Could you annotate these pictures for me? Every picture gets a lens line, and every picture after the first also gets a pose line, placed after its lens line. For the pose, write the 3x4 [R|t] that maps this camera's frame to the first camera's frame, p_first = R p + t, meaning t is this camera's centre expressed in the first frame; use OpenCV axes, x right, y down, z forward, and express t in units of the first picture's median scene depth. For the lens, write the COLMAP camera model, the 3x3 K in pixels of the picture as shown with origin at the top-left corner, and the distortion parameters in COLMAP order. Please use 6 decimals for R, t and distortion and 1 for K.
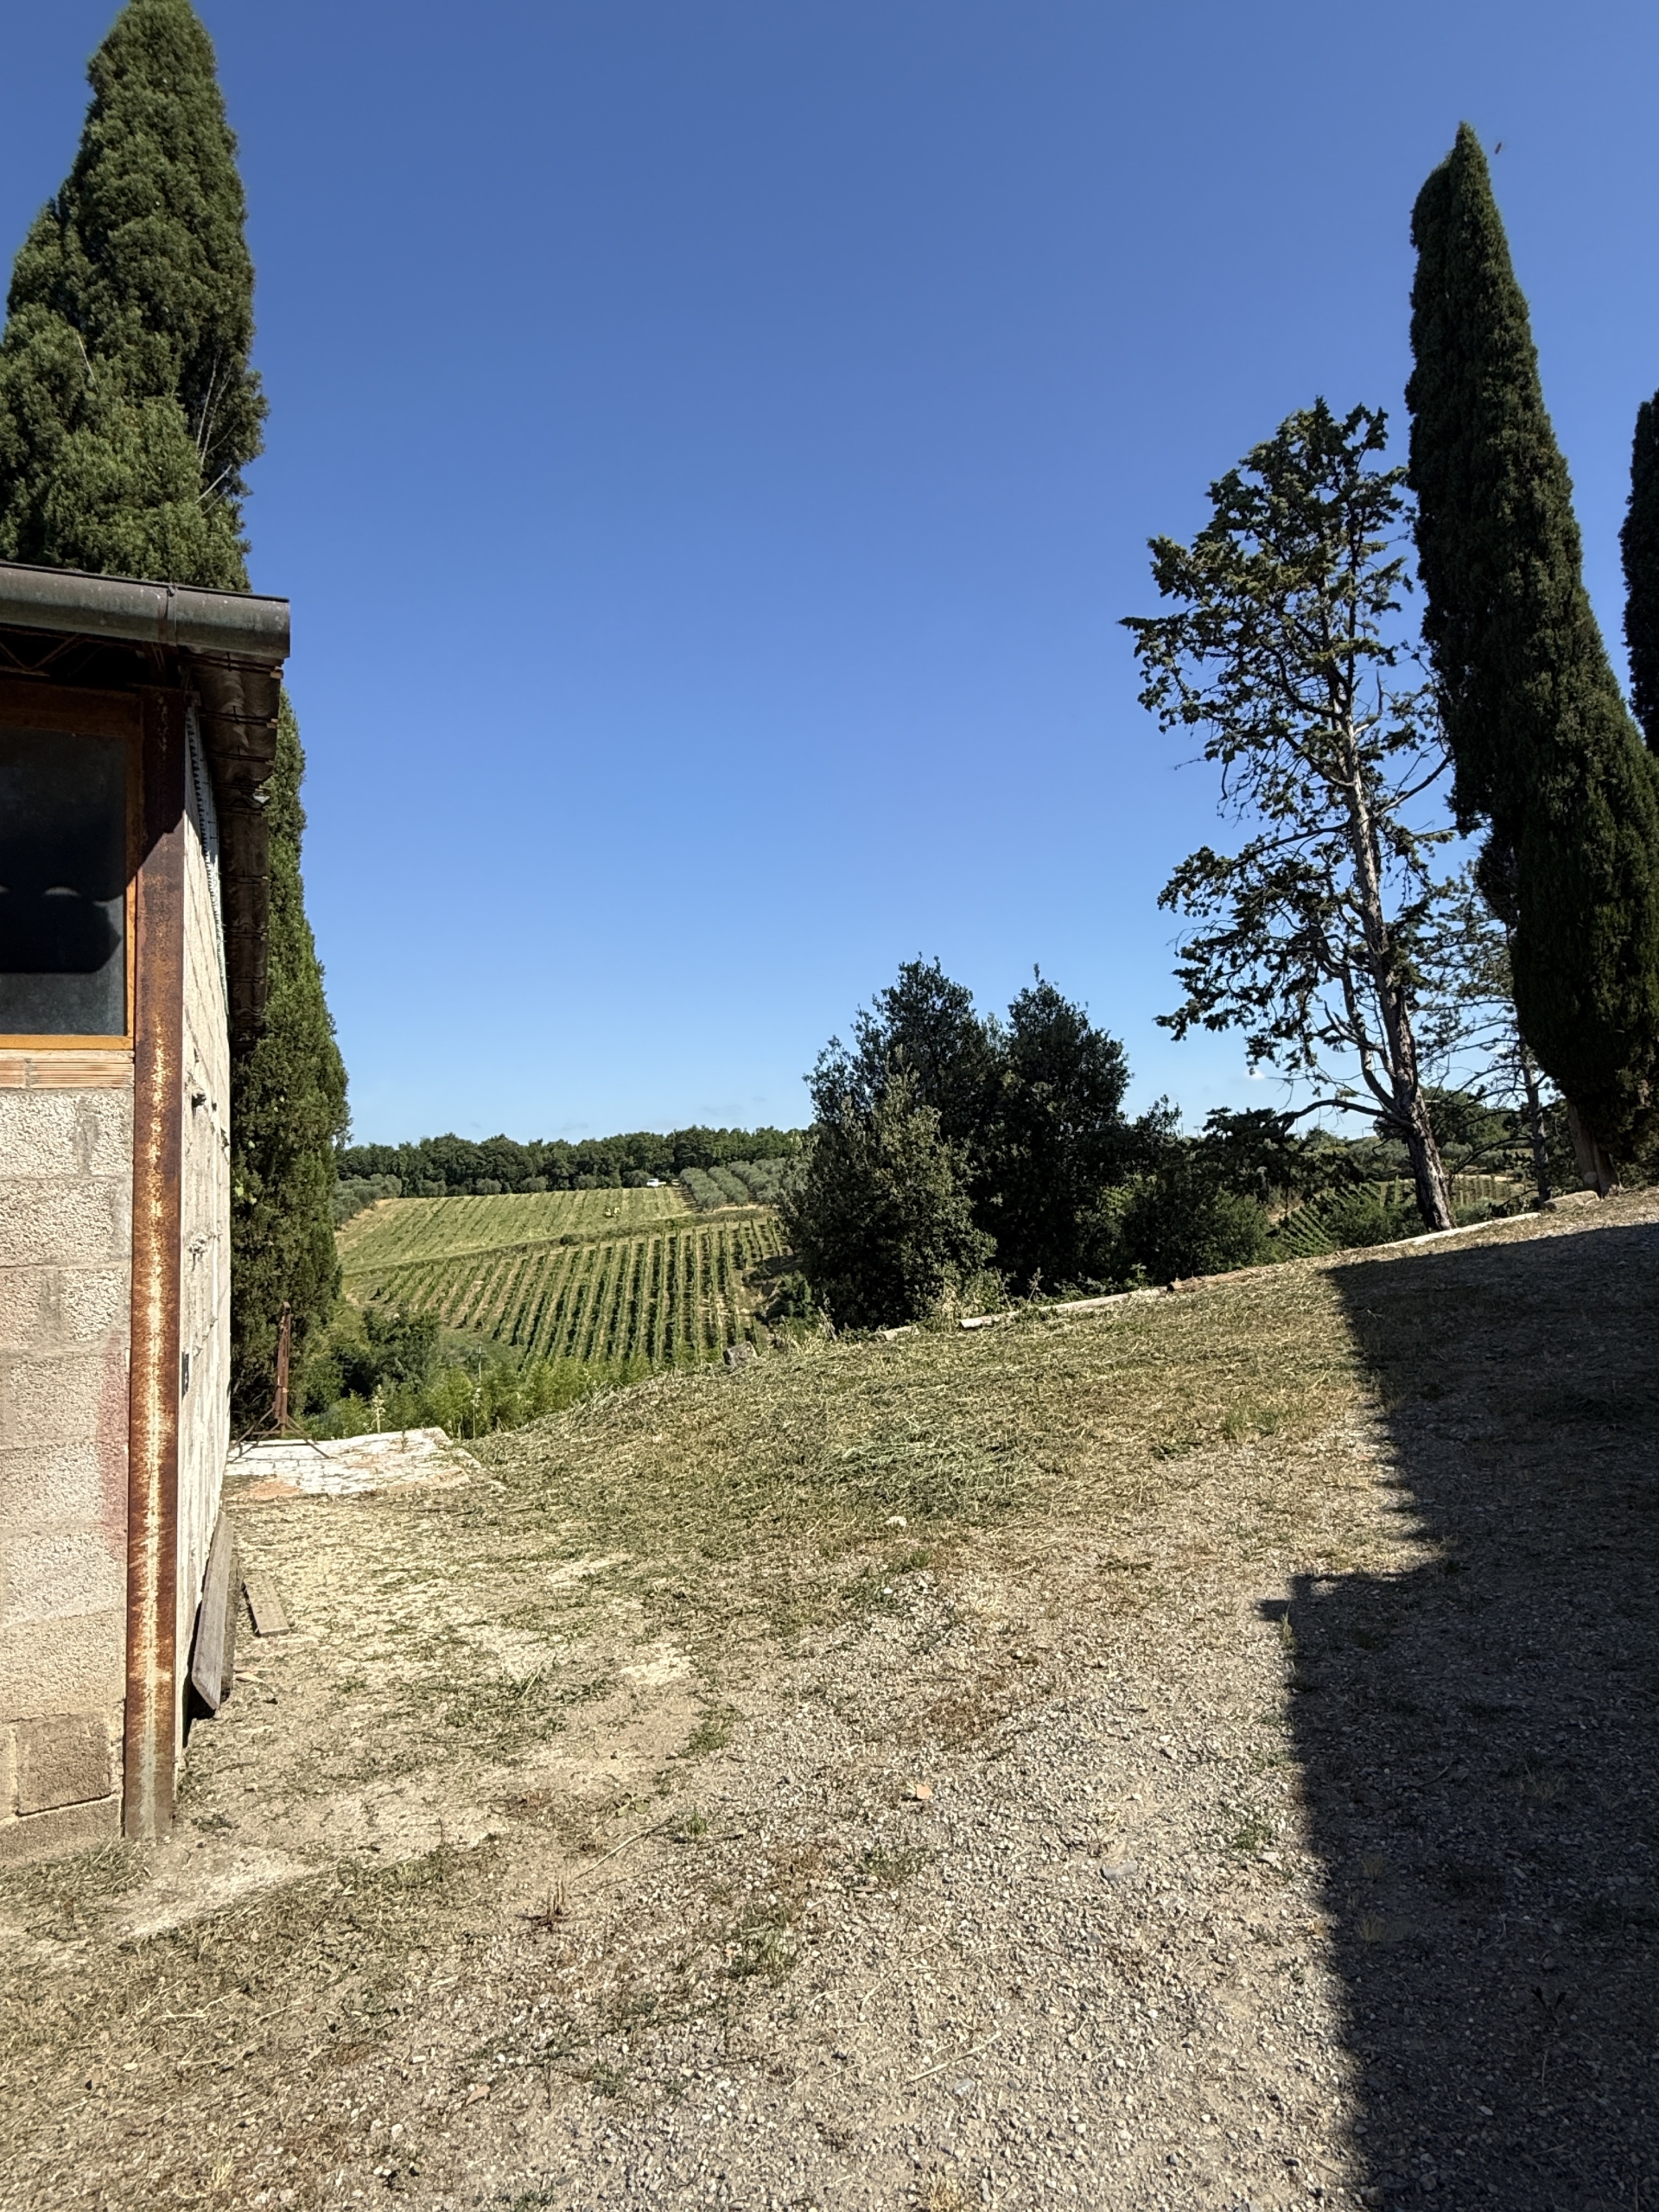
lens RADIAL K [[1232.1, 0, 832.0], [0, 1232.1, 1103.4], [0, 0, 1]] dist [0.002563, -0.000331]
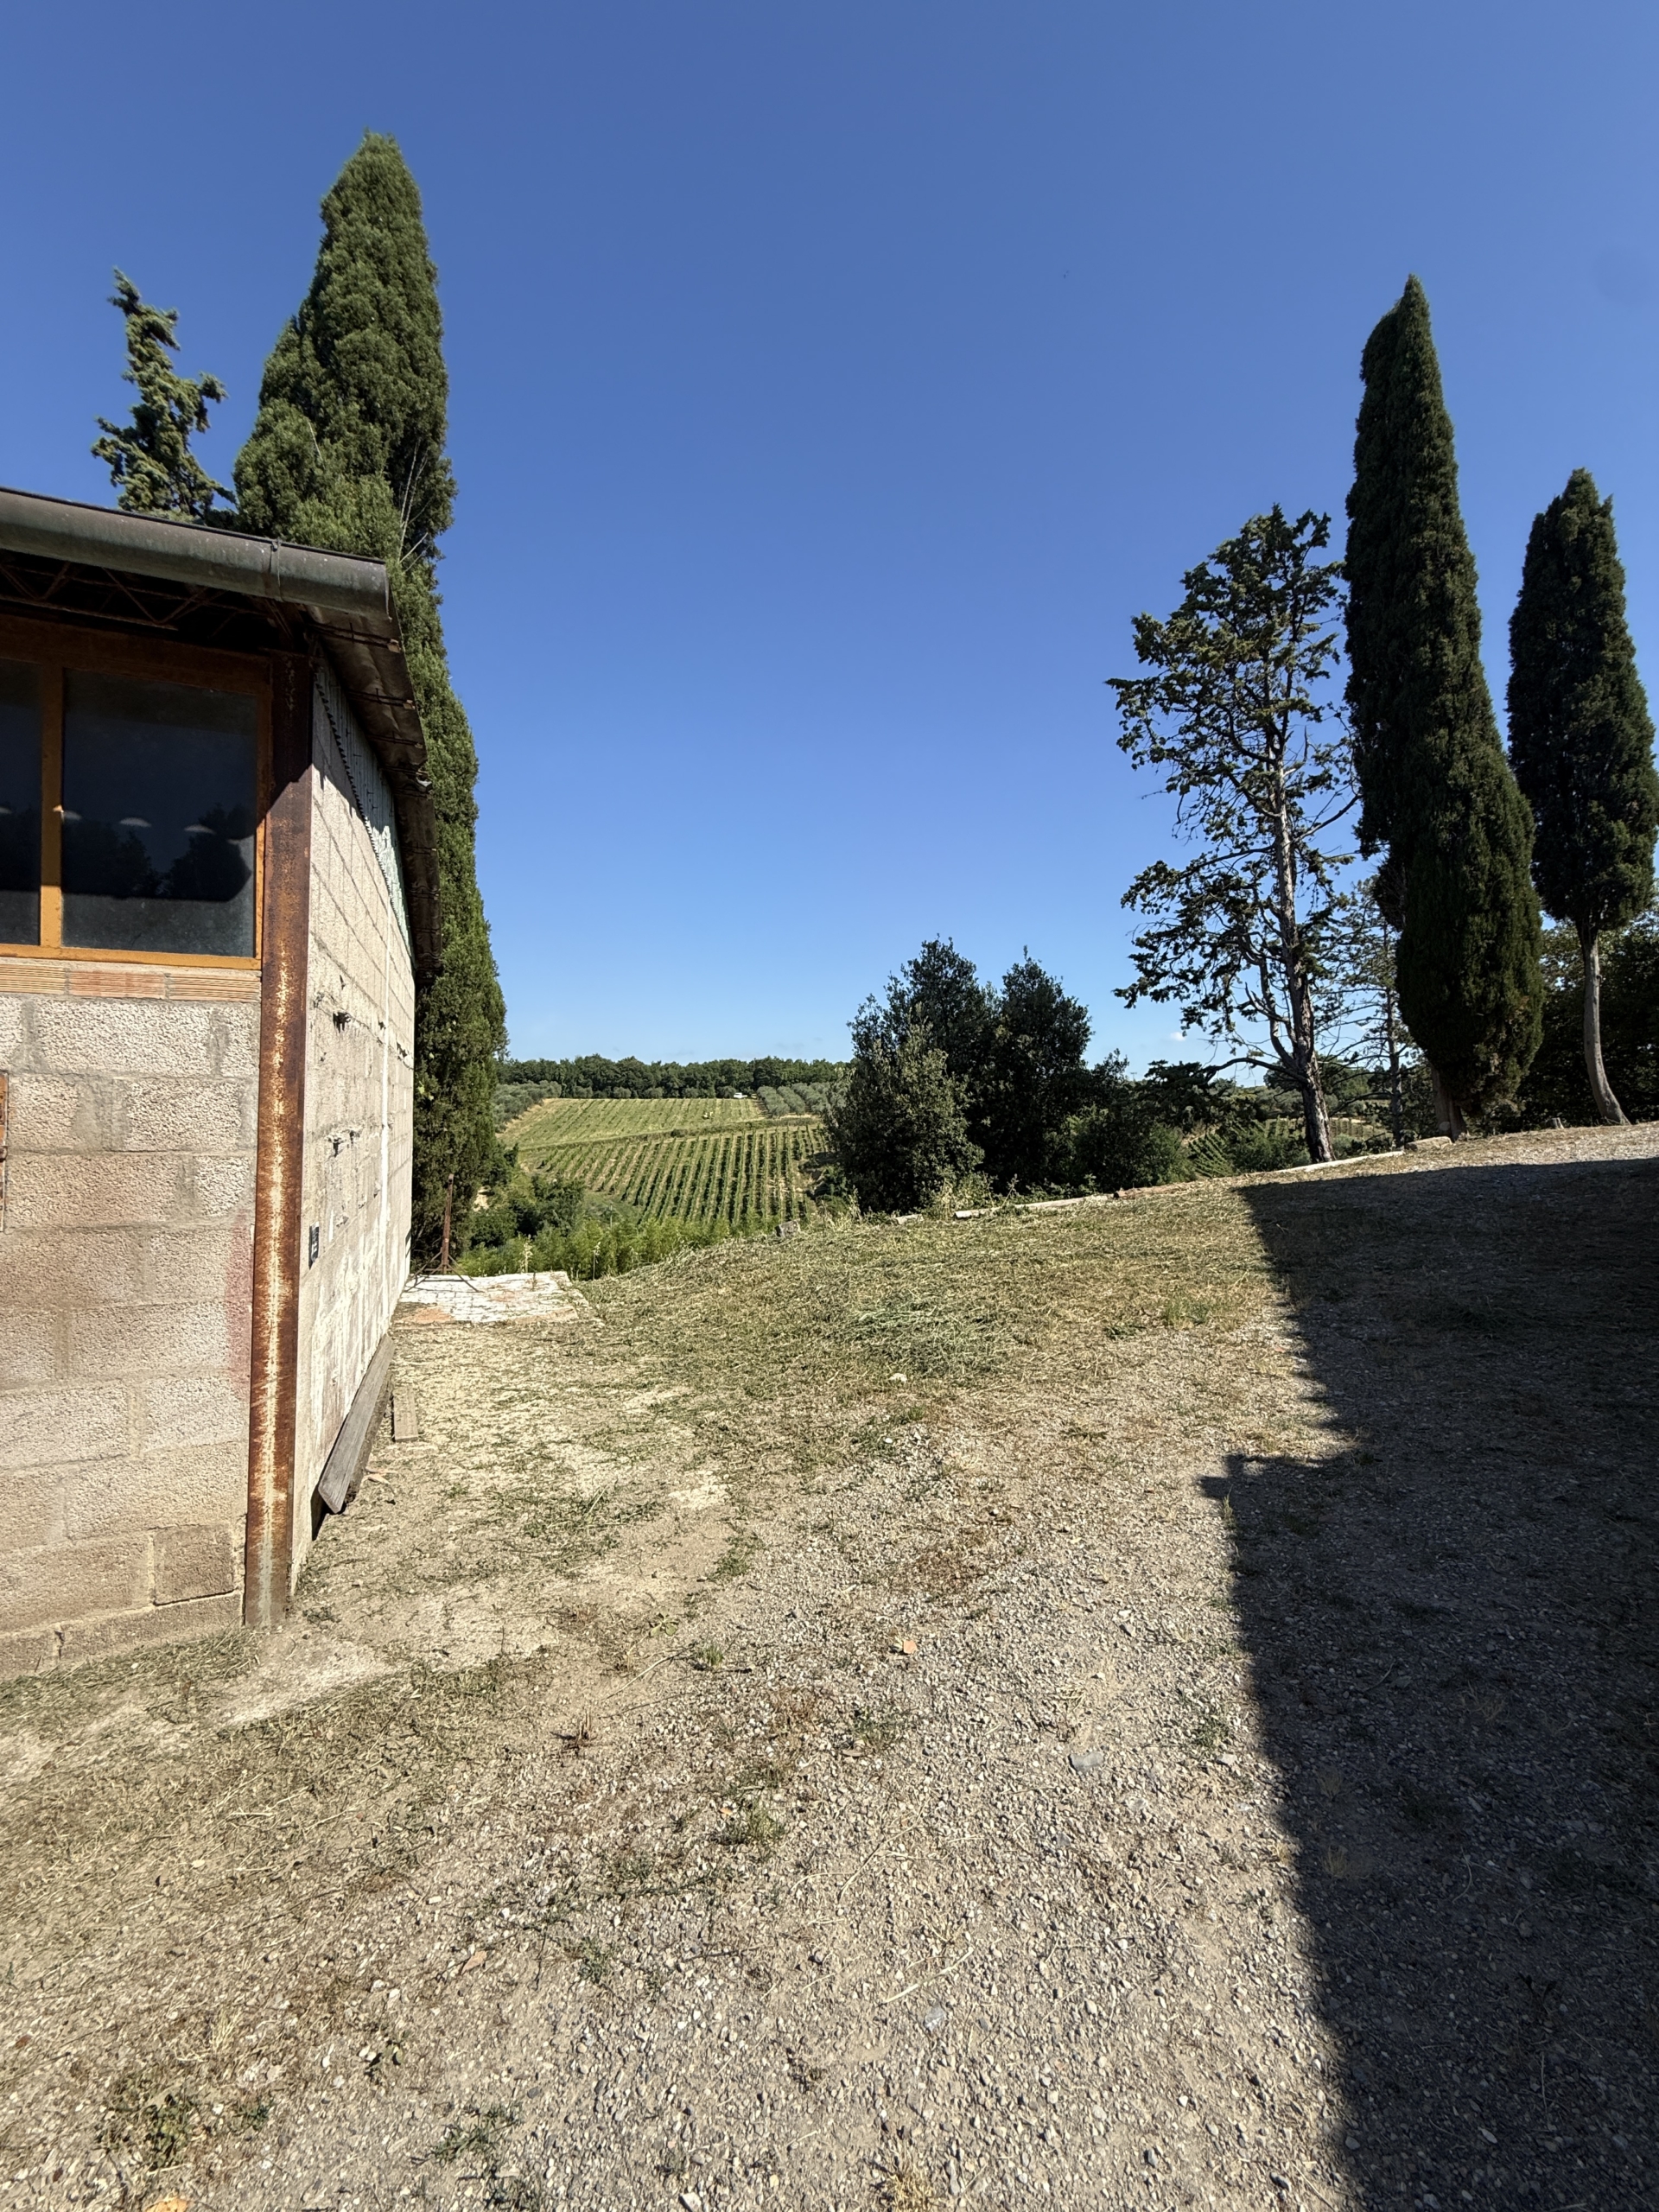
lens RADIAL K [[884.8, 0, 829.2], [0, 884.8, 1103.5], [0, 0, 1]] dist [-0.000507, 0.000226]
pose [[0.998090, 0.046308, -0.040892, 0.006024], [-0.043441, 0.996711, 0.068407, 0.001042], [0.043925, -0.066500, 0.996819, 0.127550]]
